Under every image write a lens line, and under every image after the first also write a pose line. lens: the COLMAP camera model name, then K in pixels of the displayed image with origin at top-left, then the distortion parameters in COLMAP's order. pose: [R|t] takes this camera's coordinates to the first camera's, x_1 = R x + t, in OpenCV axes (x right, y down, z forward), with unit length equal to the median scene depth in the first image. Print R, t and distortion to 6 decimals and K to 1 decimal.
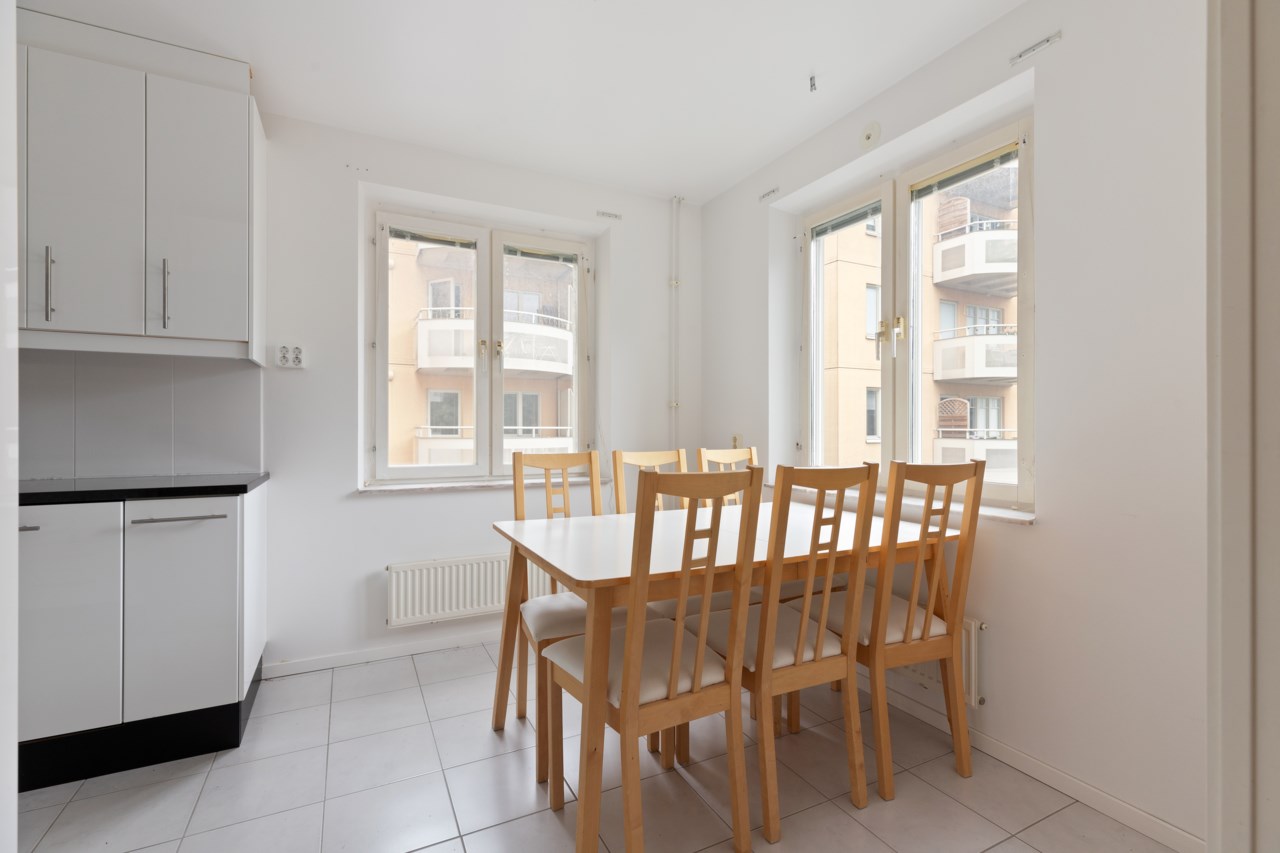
lens RADIAL K [[574.8, 0, 631.2], [0, 574.8, 424.6], [0, 0, 1]] dist [-0.000942, 0.000068]
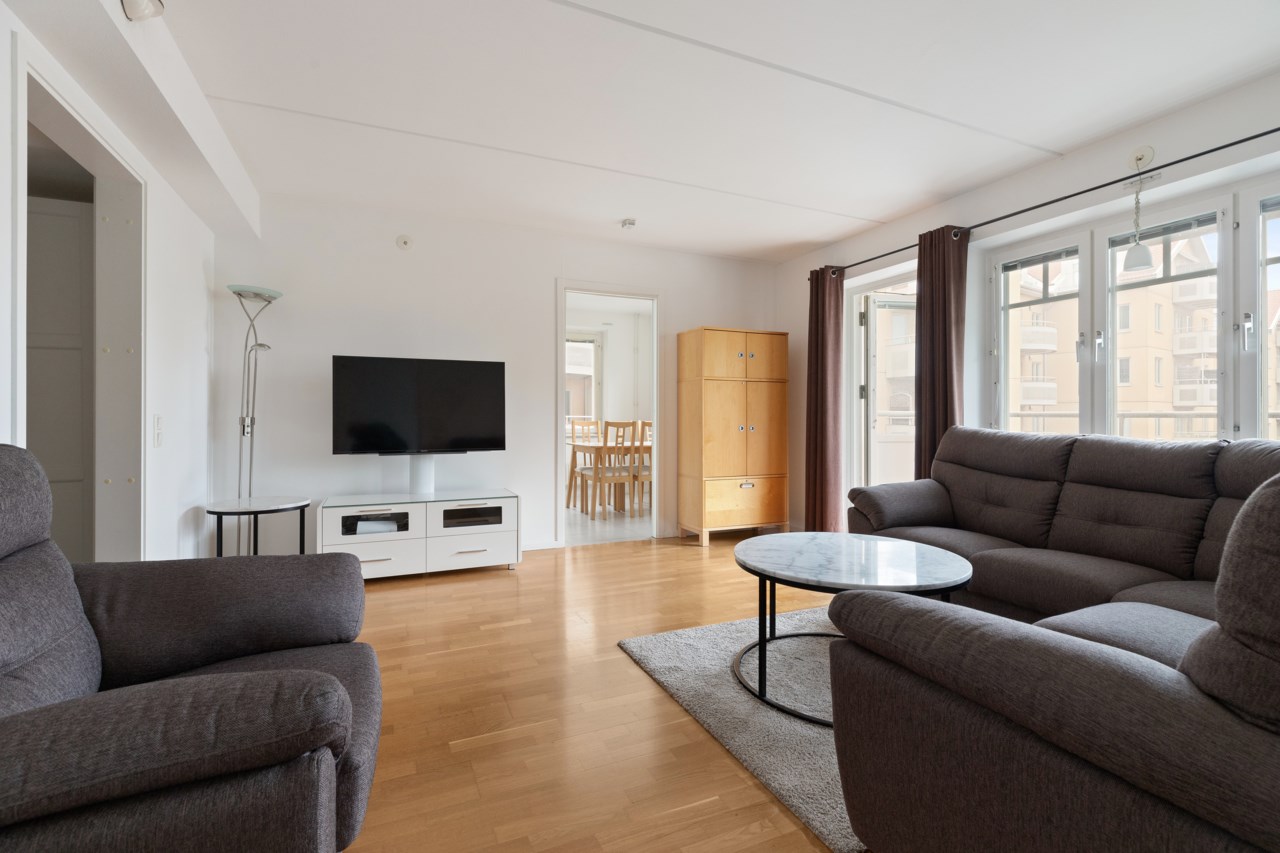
lens RADIAL K [[574.8, 0, 635.3], [0, 574.8, 414.7], [0, 0, 1]] dist [-0.000942, 0.000068]
pose [[0.999234, 0.000969, -0.039109, 0.267639], [-0.001032, 0.999998, -0.001599, 0.023055], [0.039108, 0.001639, 0.999234, -2.164314]]
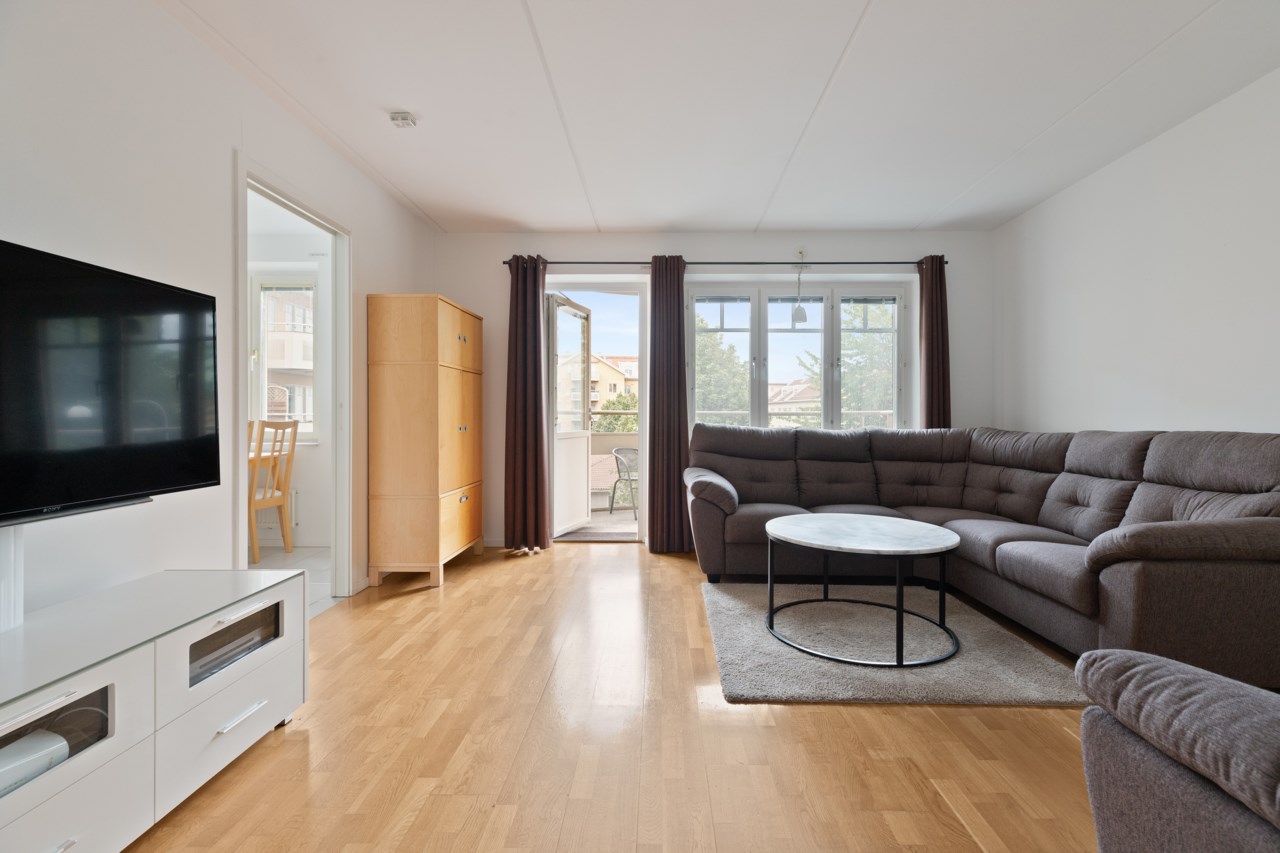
lens RADIAL K [[574.8, 0, 646.1], [0, 574.8, 418.8], [0, 0, 1]] dist [-0.000942, 0.000068]
pose [[0.462580, -0.005881, 0.886558, -0.755616], [-0.006163, 0.999933, 0.009849, 0.019701], [-0.886556, -0.010020, 0.462512, -1.257131]]
